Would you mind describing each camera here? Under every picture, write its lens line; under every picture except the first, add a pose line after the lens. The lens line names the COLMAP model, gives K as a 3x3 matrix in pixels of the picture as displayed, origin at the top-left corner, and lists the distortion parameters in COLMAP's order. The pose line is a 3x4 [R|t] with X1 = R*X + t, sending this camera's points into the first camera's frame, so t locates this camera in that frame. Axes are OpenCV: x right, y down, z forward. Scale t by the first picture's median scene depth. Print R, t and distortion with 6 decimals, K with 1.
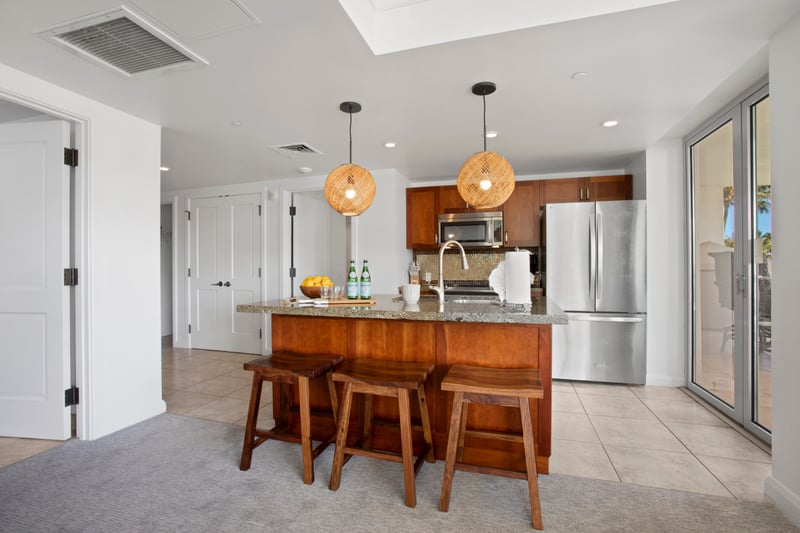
lens RADIAL K [[380.4, 0, 400.0], [0, 380.4, 266.5], [0, 0, 1]] dist [-0.071483, 0.043381]
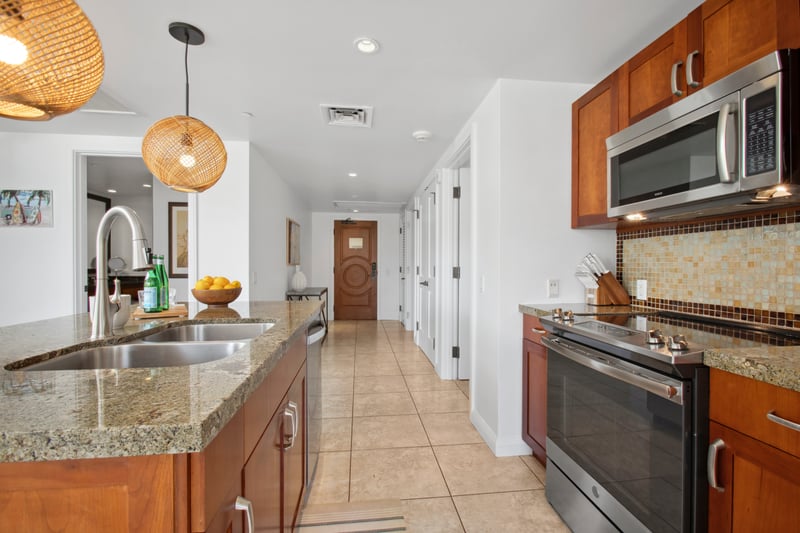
lens RADIAL K [[365.8, 0, 399.5], [0, 365.8, 263.1], [0, 0, 1]] dist [-0.000362, 0.000020]
pose [[0.407470, 0.000041, -0.913219, 0.643429], [0.001698, 0.999998, 0.000803, -0.006525], [0.913217, -0.001877, 0.407469, 1.101924]]
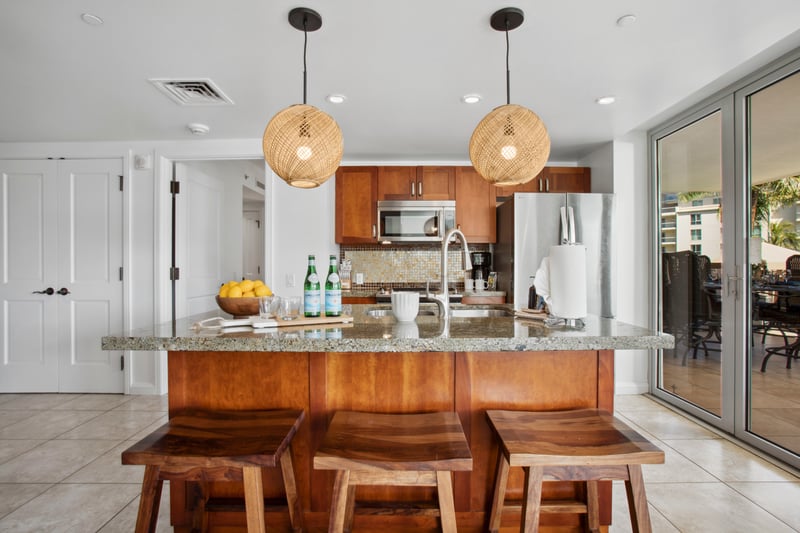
lens RADIAL K [[397.8, 0, 403.9], [0, 397.8, 267.3], [0, 0, 1]] dist [-0.068499, 0.040020]
pose [[0.953181, 0.001629, 0.302397, -0.174616], [-0.002587, 0.999993, 0.002770, 0.001089], [-0.302390, -0.003423, 0.953178, 0.316143]]
